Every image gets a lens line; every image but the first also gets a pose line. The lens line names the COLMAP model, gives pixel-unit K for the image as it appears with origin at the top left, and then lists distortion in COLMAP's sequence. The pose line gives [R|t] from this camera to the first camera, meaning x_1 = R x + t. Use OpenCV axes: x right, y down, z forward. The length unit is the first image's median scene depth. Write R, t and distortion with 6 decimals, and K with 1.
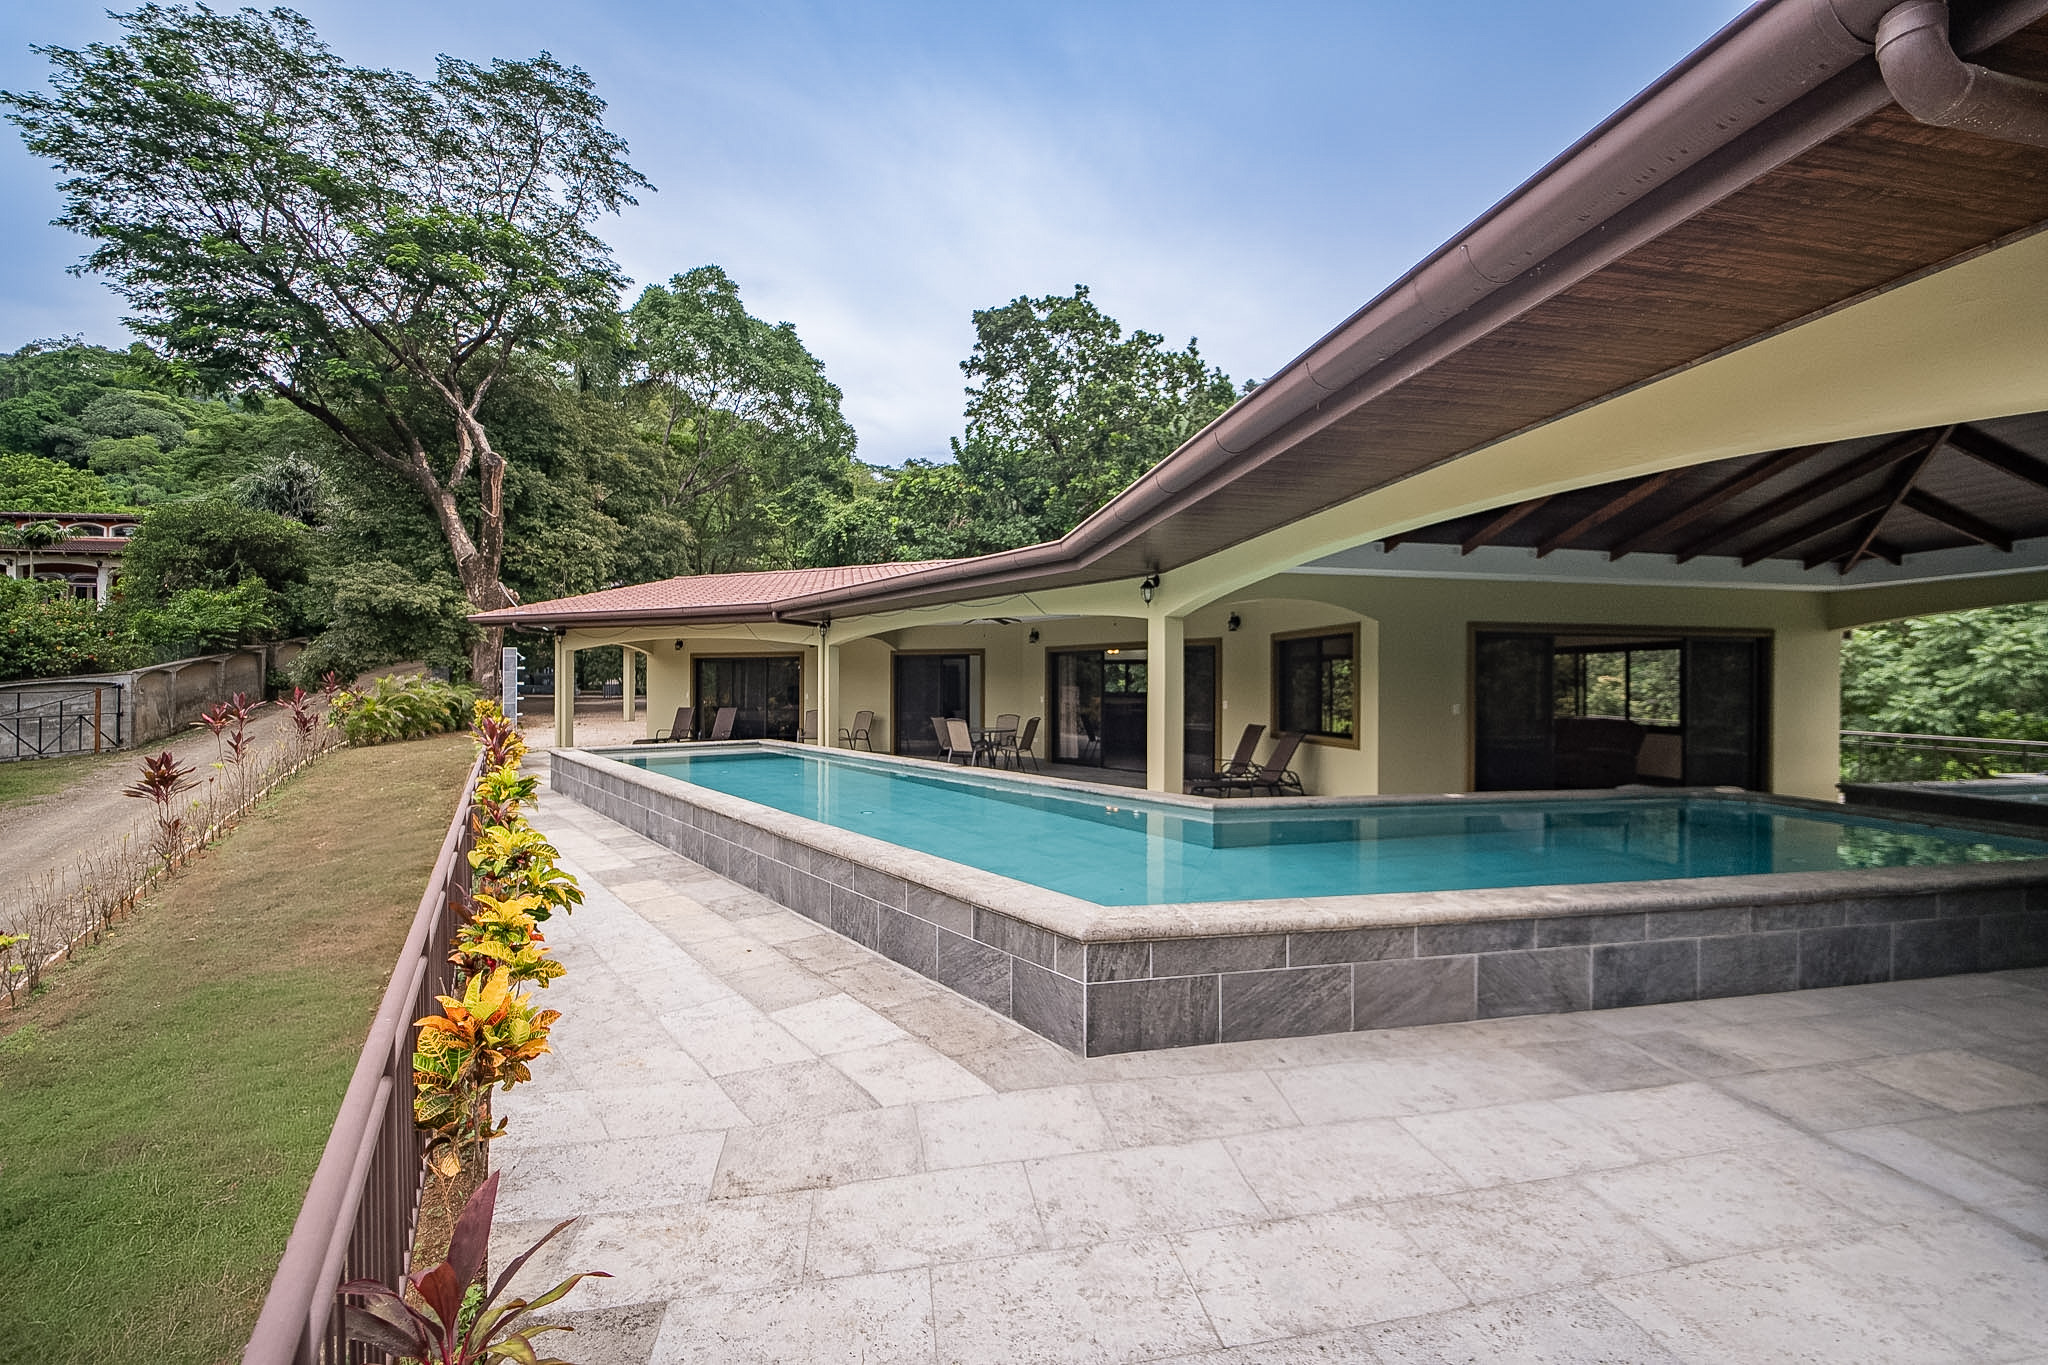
lens RADIAL K [[828.5, 0, 1035.5], [0, 828.5, 678.6], [0, 0, 1]] dist [-0.022124, 0.000242]
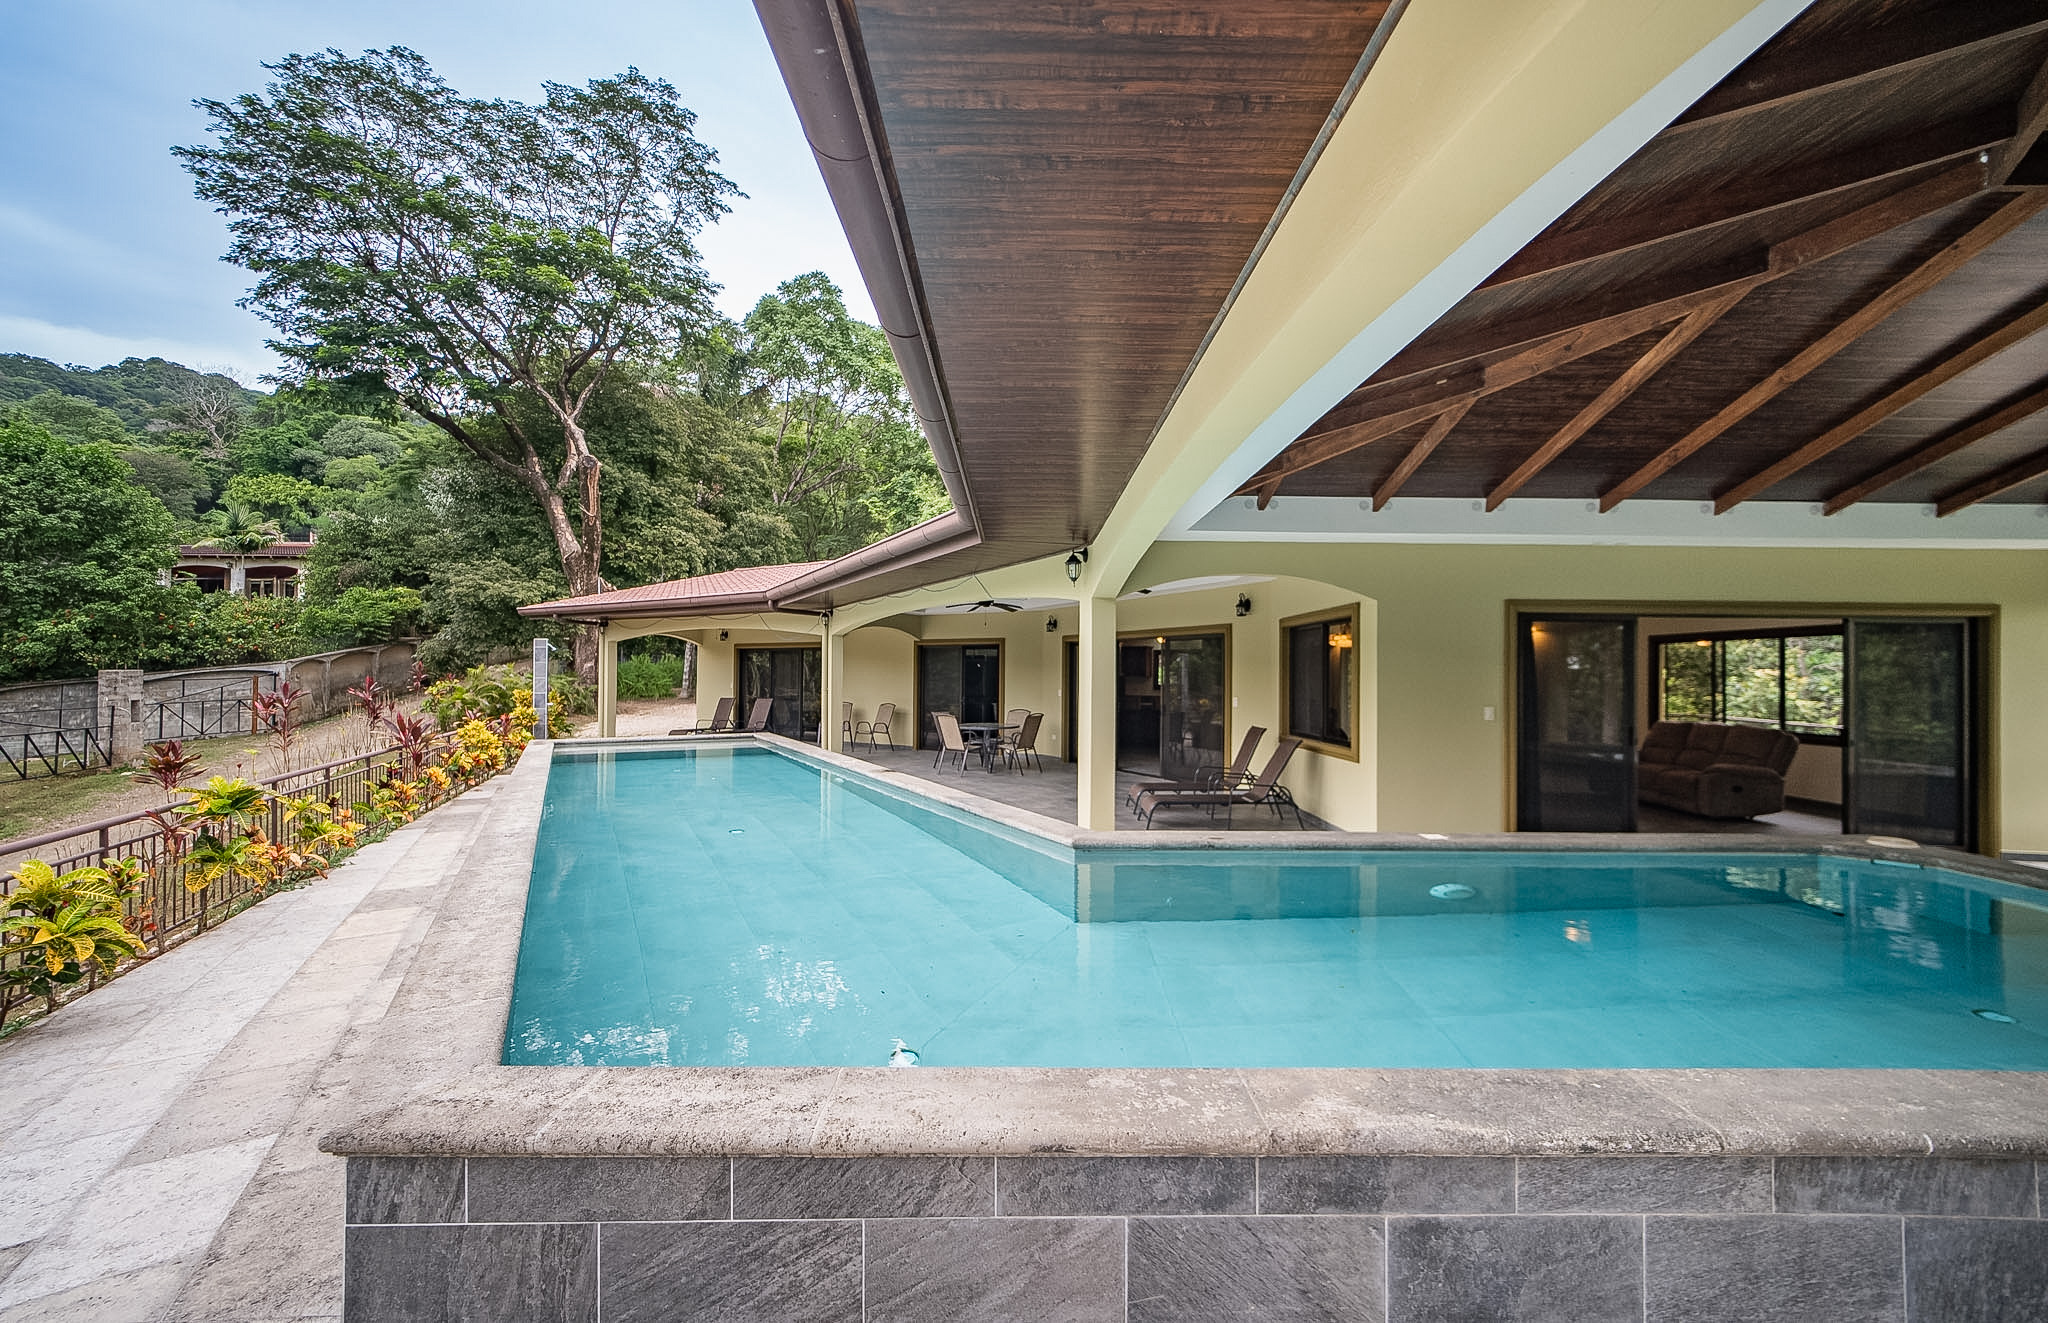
lens RADIAL K [[806.6, 0, 1031.7], [0, 806.6, 663.0], [0, 0, 1]] dist [0.001932, 0.000255]
pose [[0.986469, 0.001200, -0.163941, 0.075973], [-0.002171, 0.999981, -0.005740, -0.001664], [0.163931, 0.006018, 0.986453, 0.065391]]
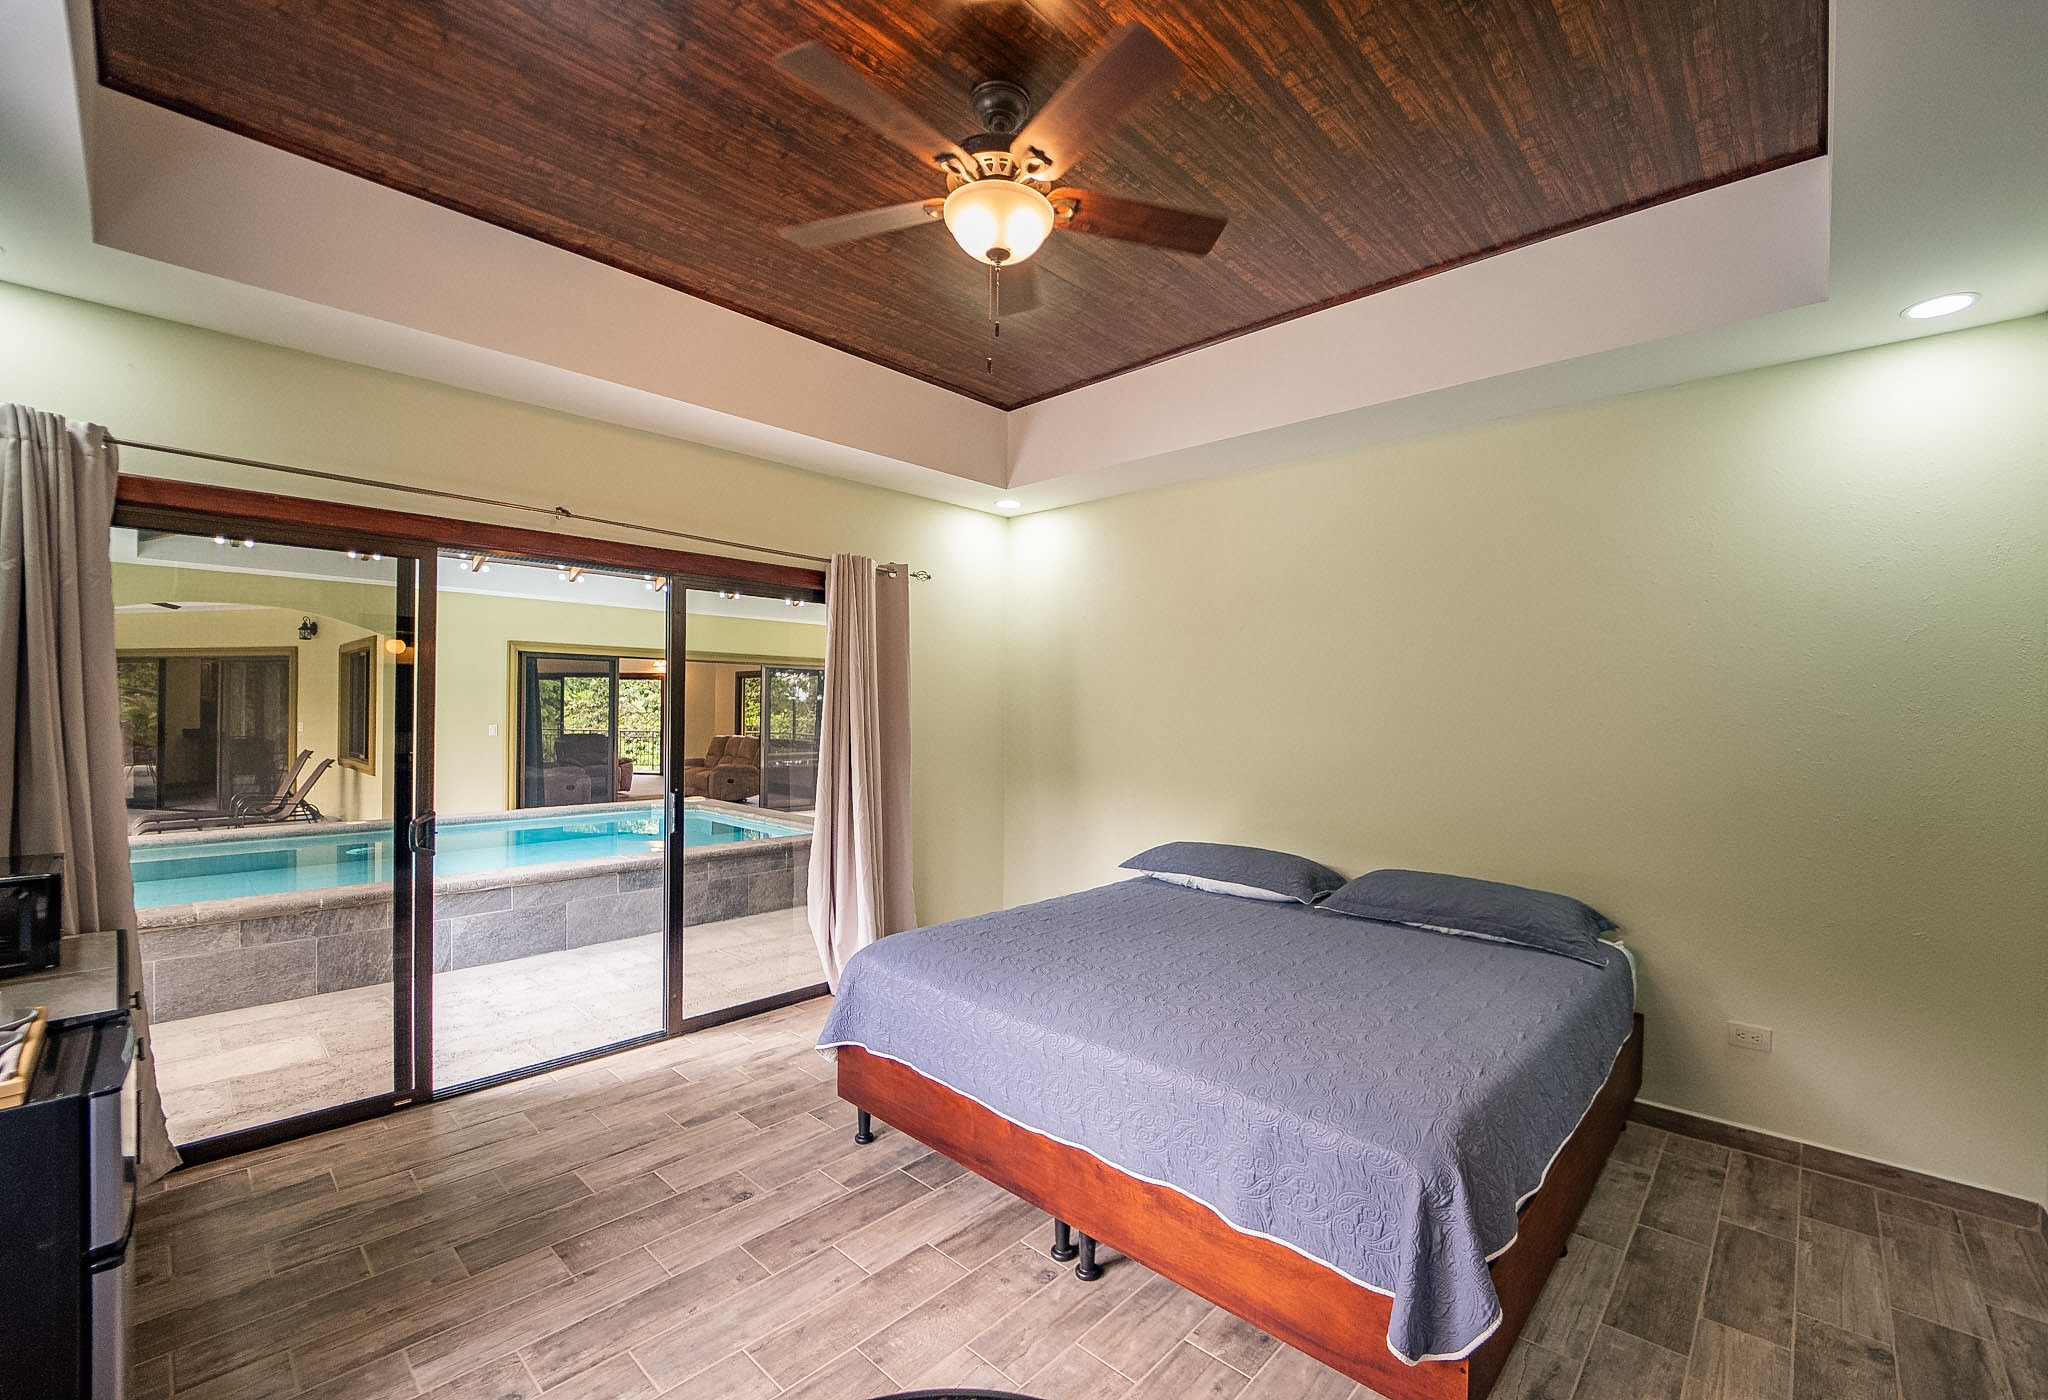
lens RADIAL K [[865.5, 0, 1028.7], [0, 865.5, 702.2], [0, 0, 1]] dist [-0.001308, -0.000260]
pose [[0.812293, 0.005260, 0.583227, 0.153162], [-0.009368, 0.999948, 0.004029, -0.002118], [-0.583175, -0.008736, 0.812300, -0.069733]]
